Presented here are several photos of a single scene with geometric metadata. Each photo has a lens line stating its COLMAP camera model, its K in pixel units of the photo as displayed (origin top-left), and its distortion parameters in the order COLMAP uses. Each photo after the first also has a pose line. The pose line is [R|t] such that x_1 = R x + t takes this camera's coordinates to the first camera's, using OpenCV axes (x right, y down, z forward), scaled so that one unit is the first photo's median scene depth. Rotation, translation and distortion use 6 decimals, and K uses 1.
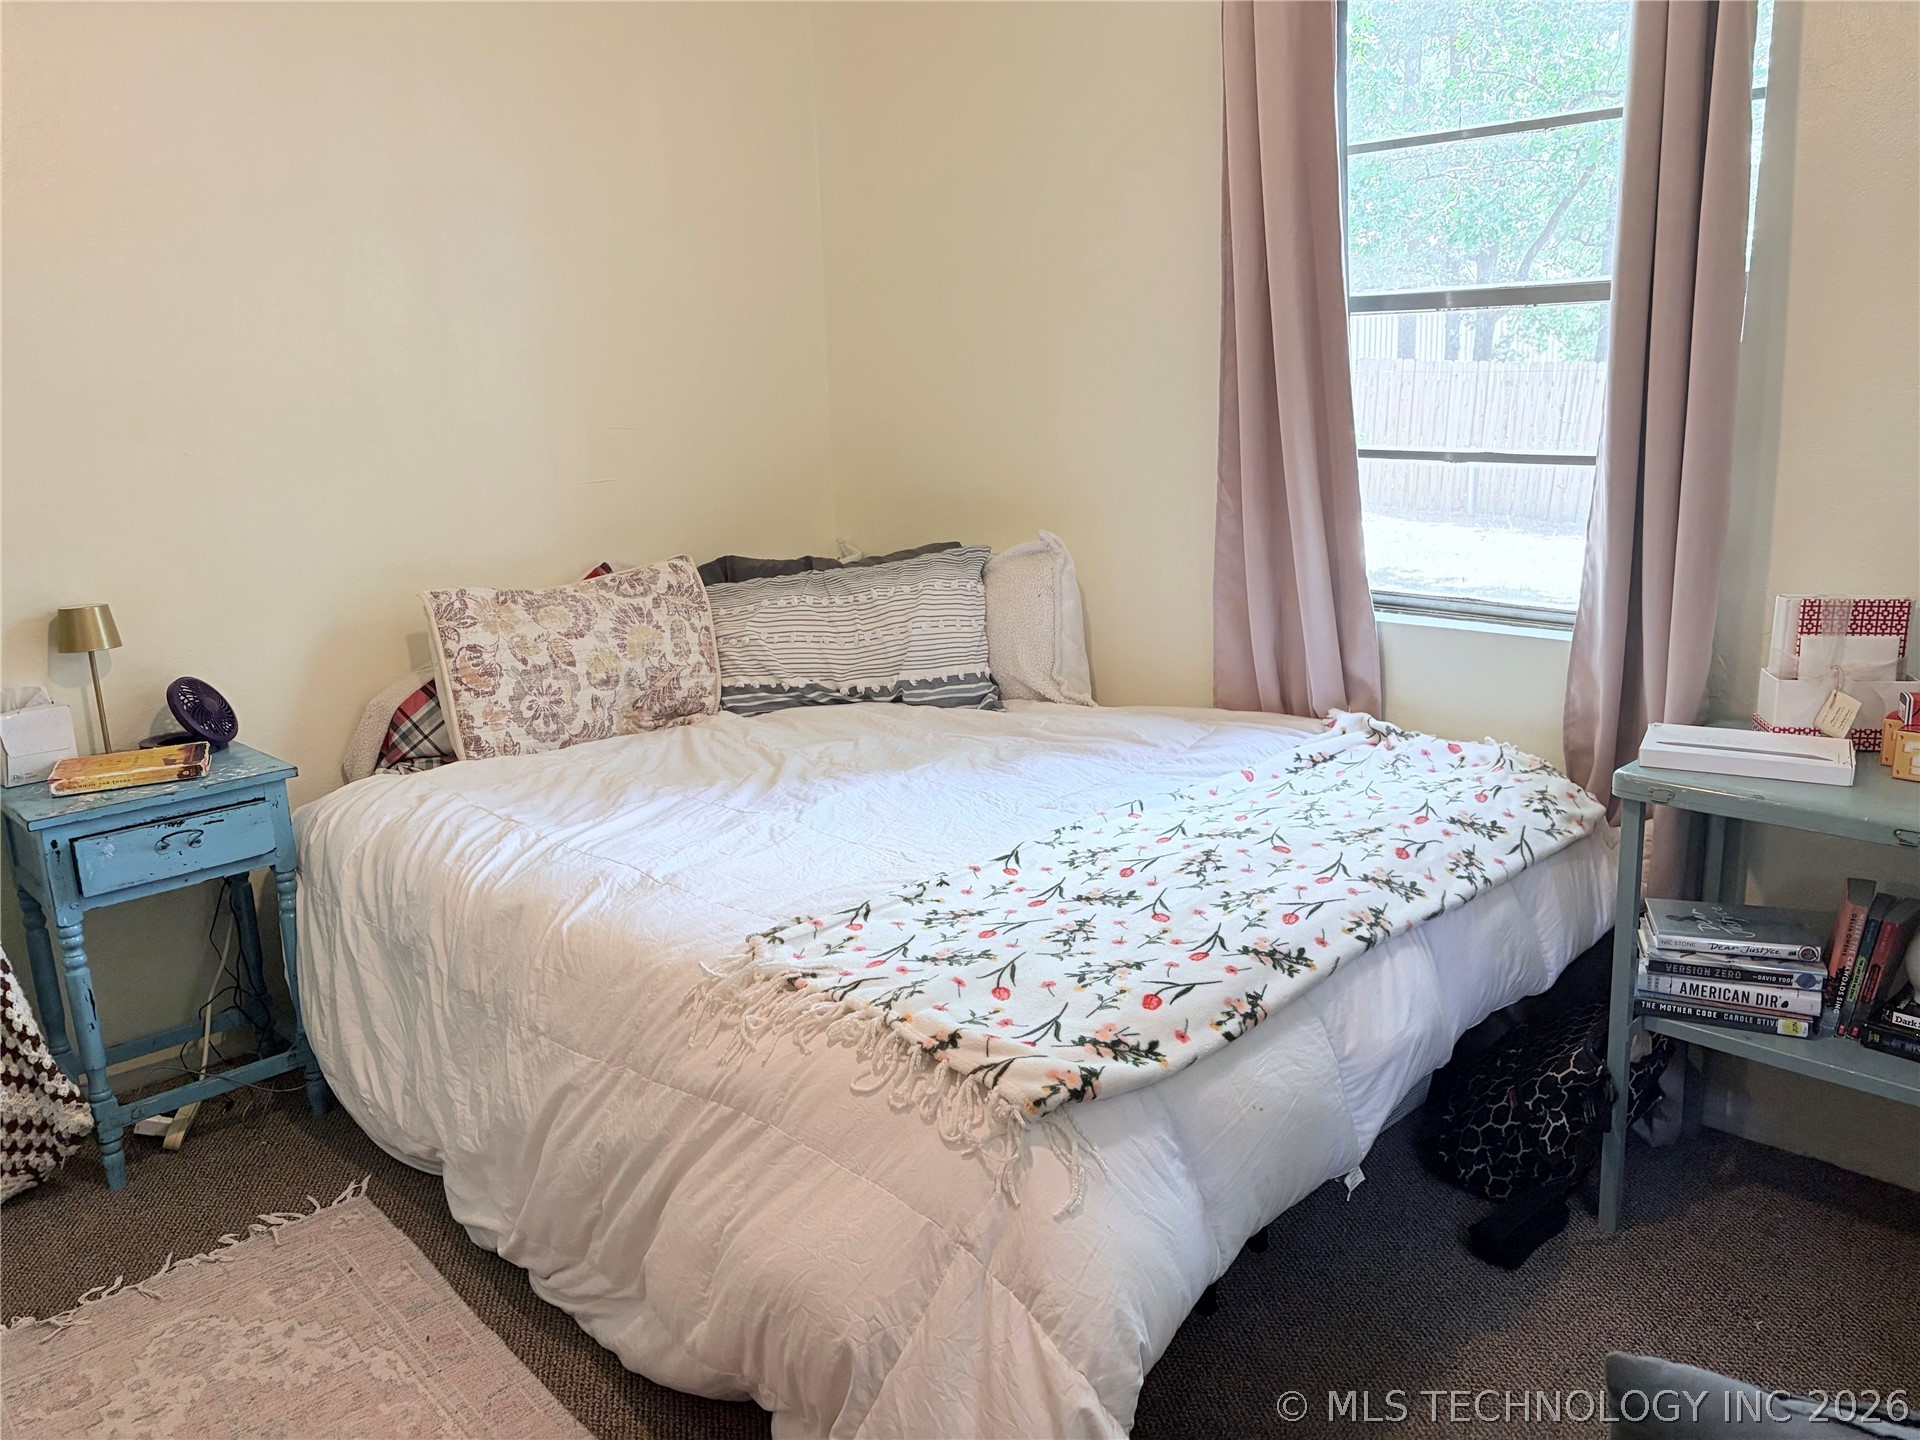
lens RADIAL K [[1445.2, 0, 965.6], [0, 1445.2, 719.8], [0, 0, 1]] dist [0.053884, -0.059332]
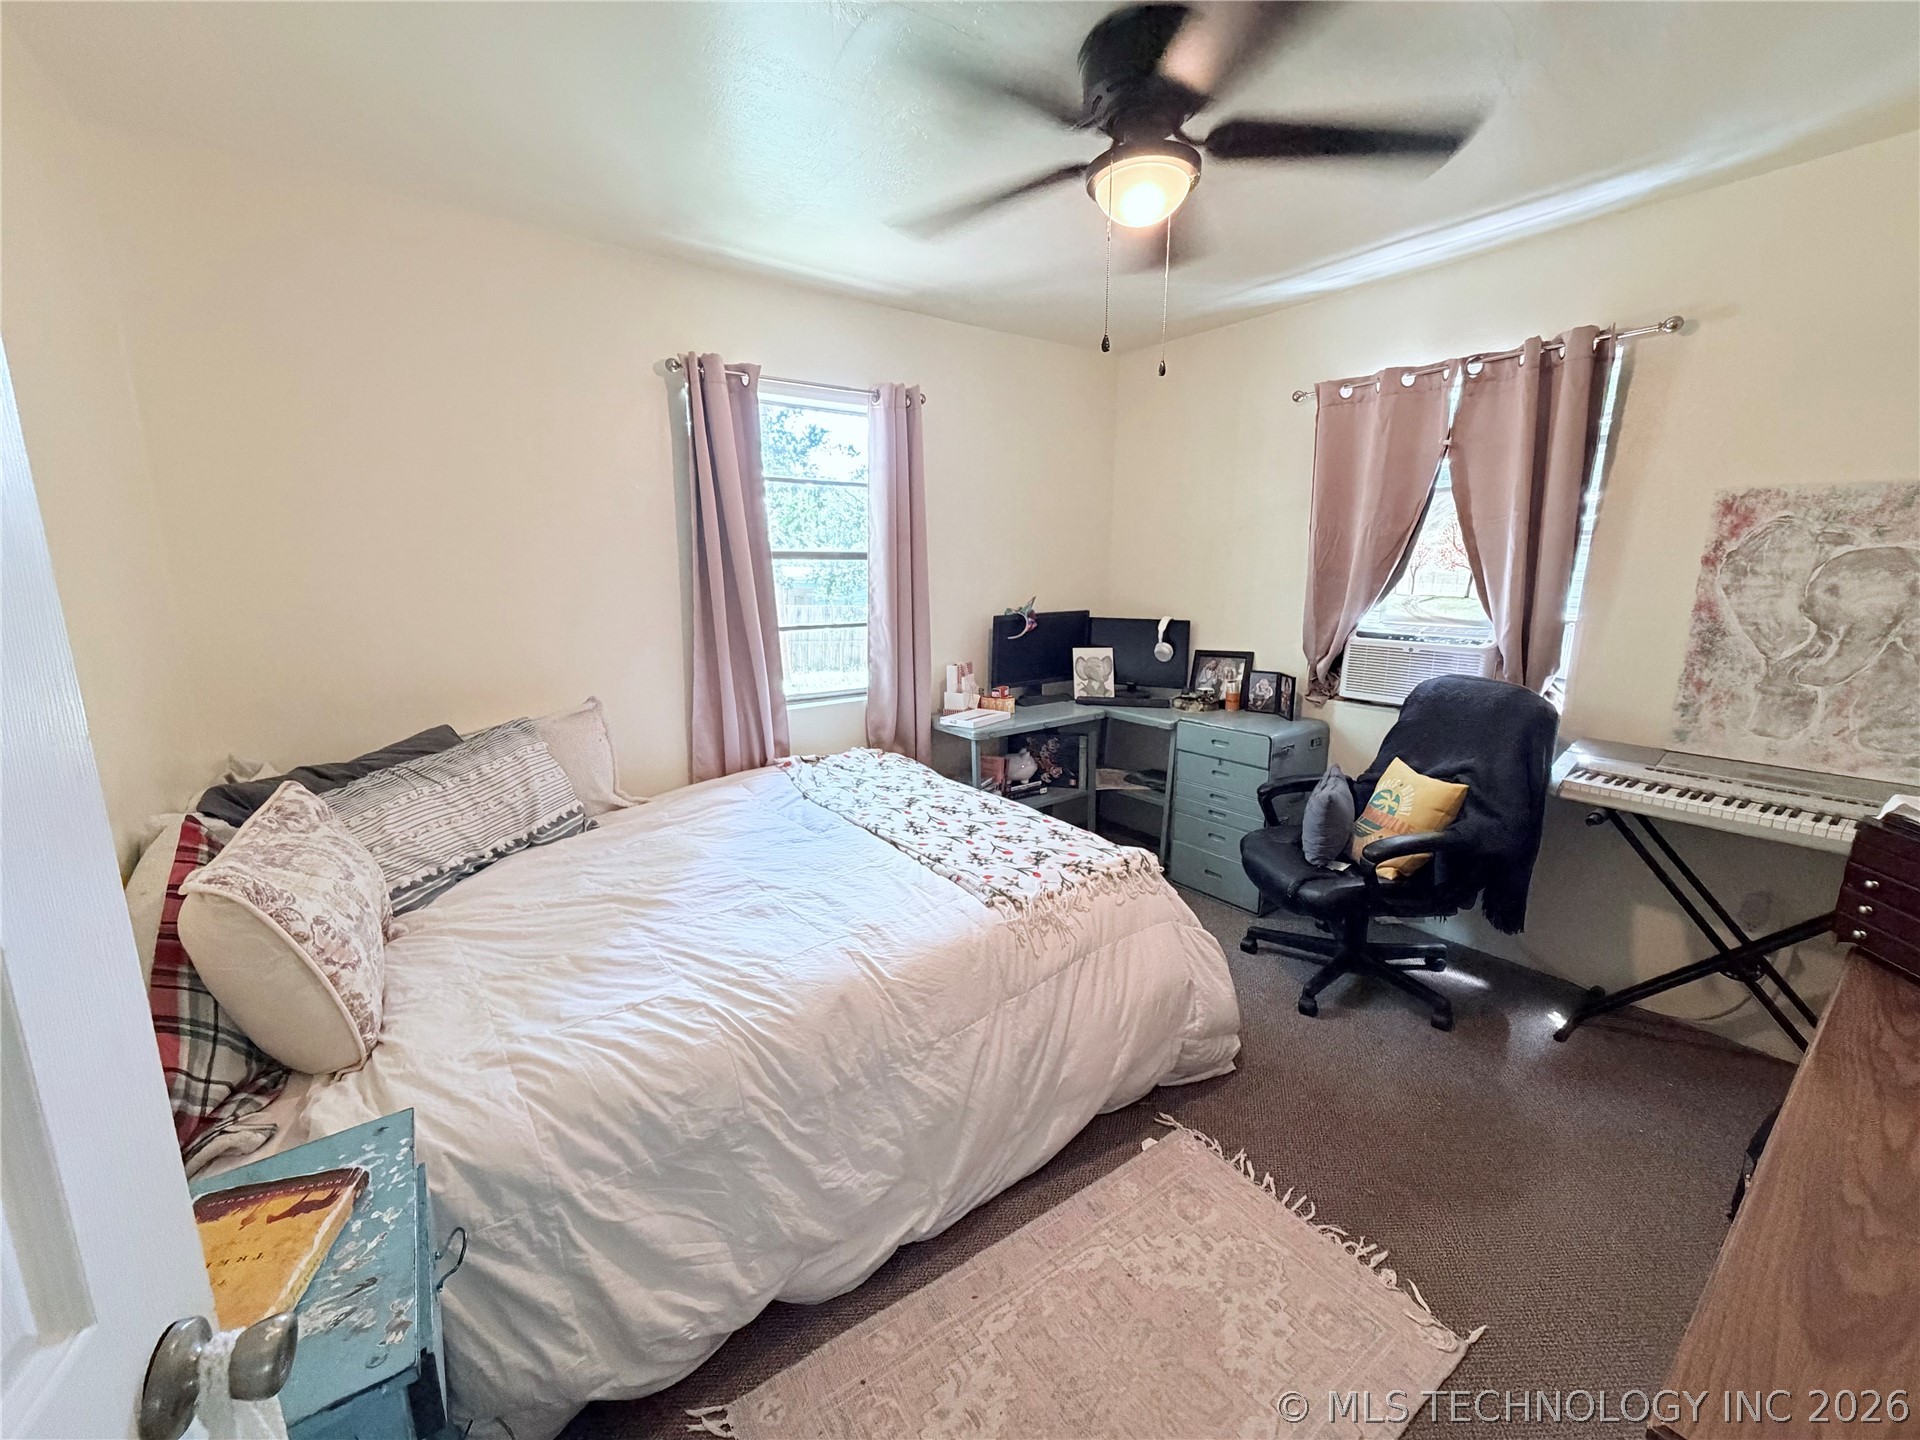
lens RADIAL K [[763.2, 0, 957.2], [0, 763.2, 723.4], [0, 0, 1]] dist [0.001204, 0.001753]
pose [[0.149784, -0.170545, 0.973899, -0.863494], [0.237713, 0.962330, 0.131959, -0.160482], [-0.959717, 0.211743, 0.184682, 0.693496]]
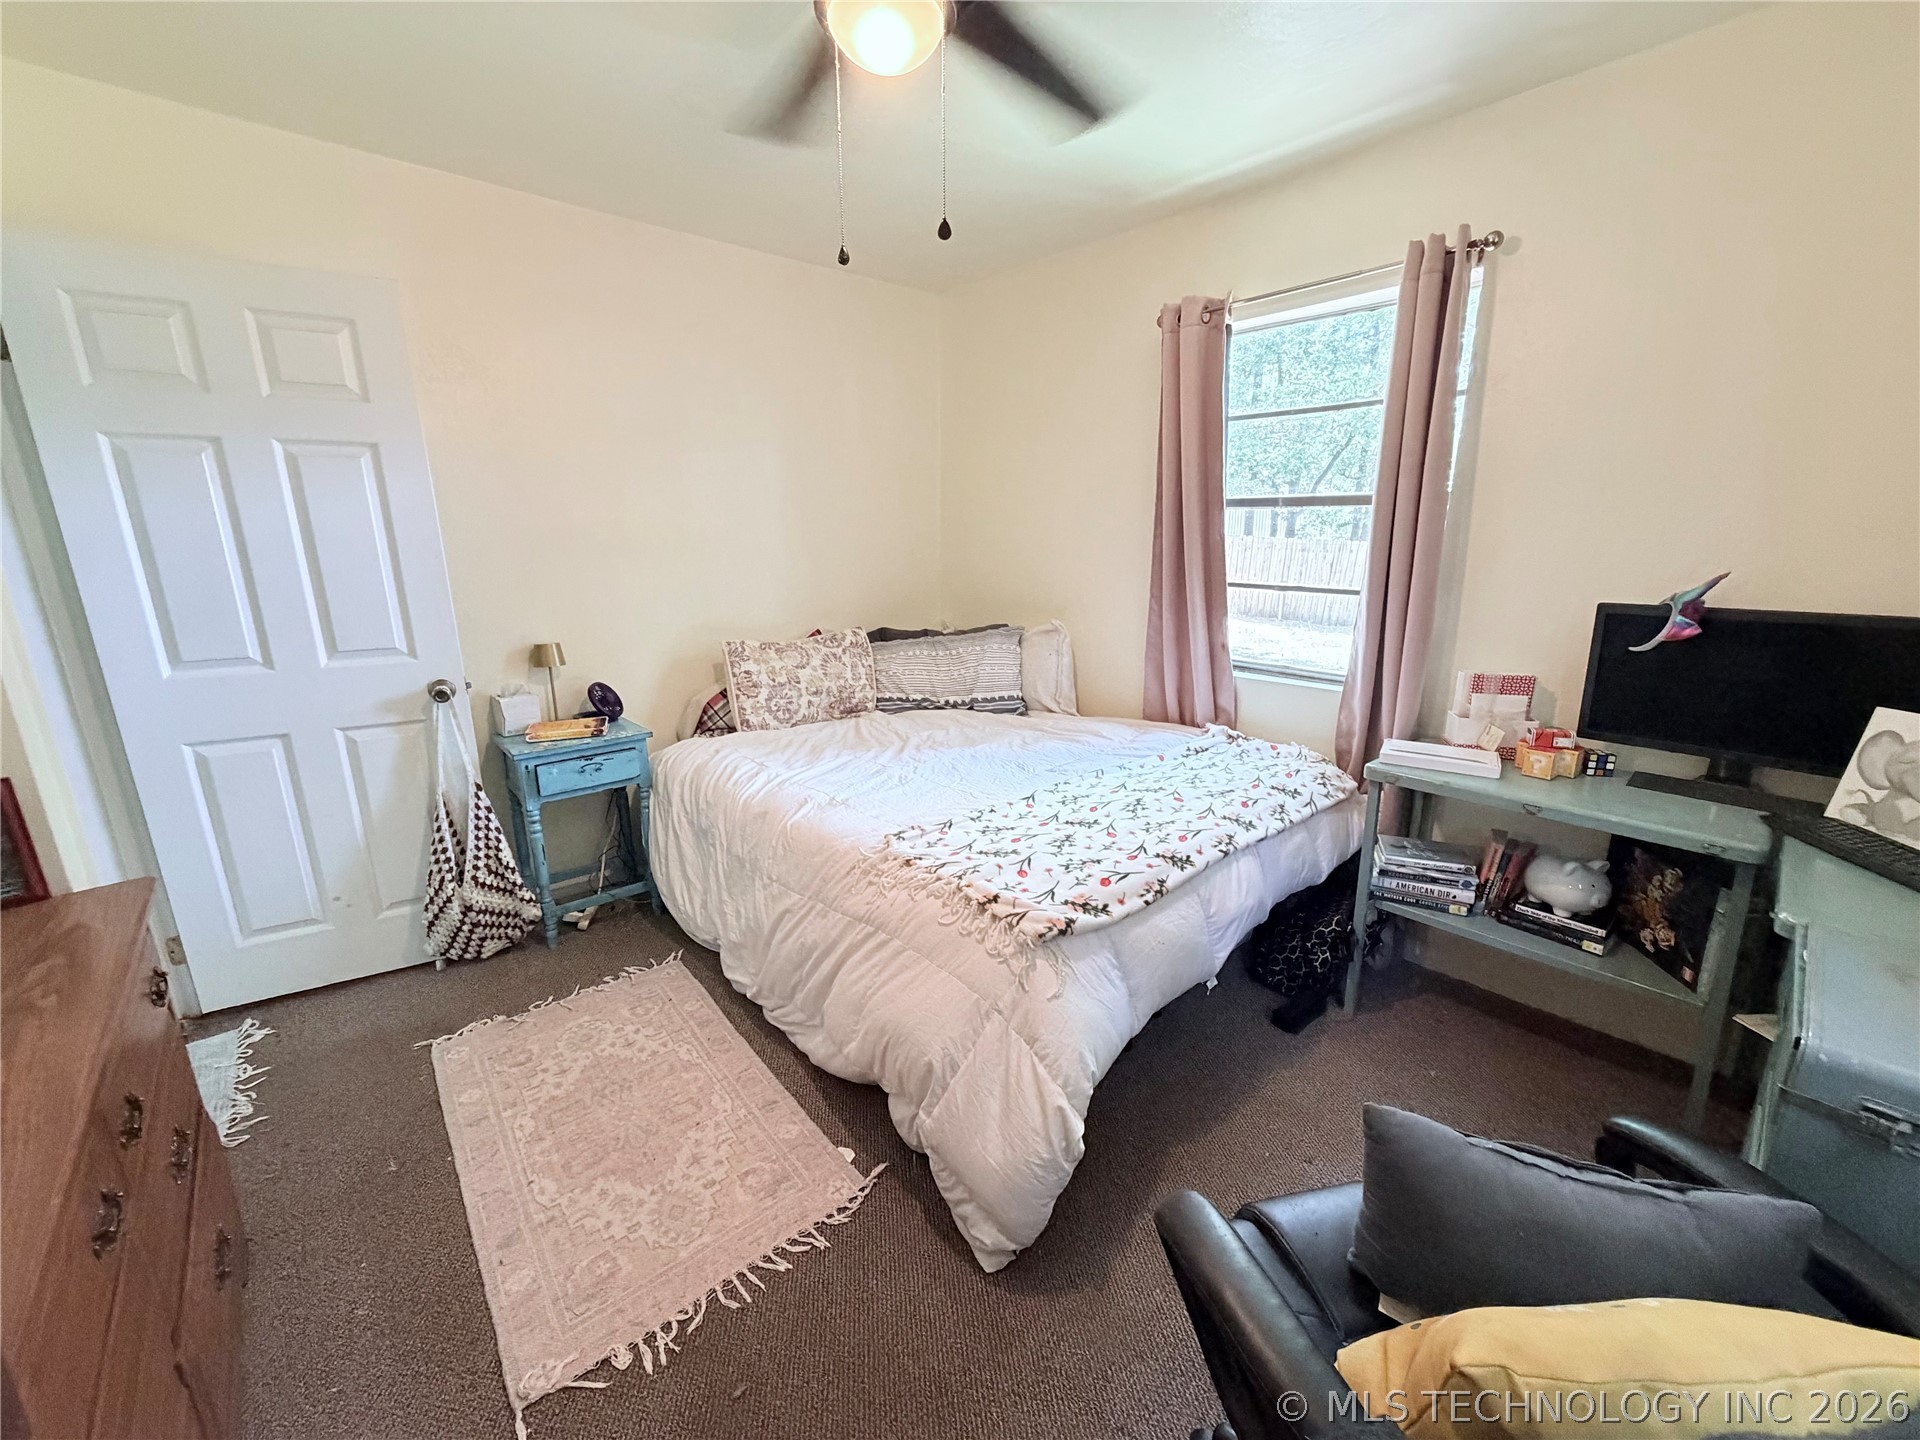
lens RADIAL K [[763.2, 0, 973.4], [0, 763.2, 721.7], [0, 0, 1]] dist [0.001204, 0.001753]
pose [[0.998351, 0.040426, -0.040766, -0.004119], [-0.040212, 0.999173, 0.006047, -0.003847], [0.040977, -0.004398, 0.999150, 0.029986]]
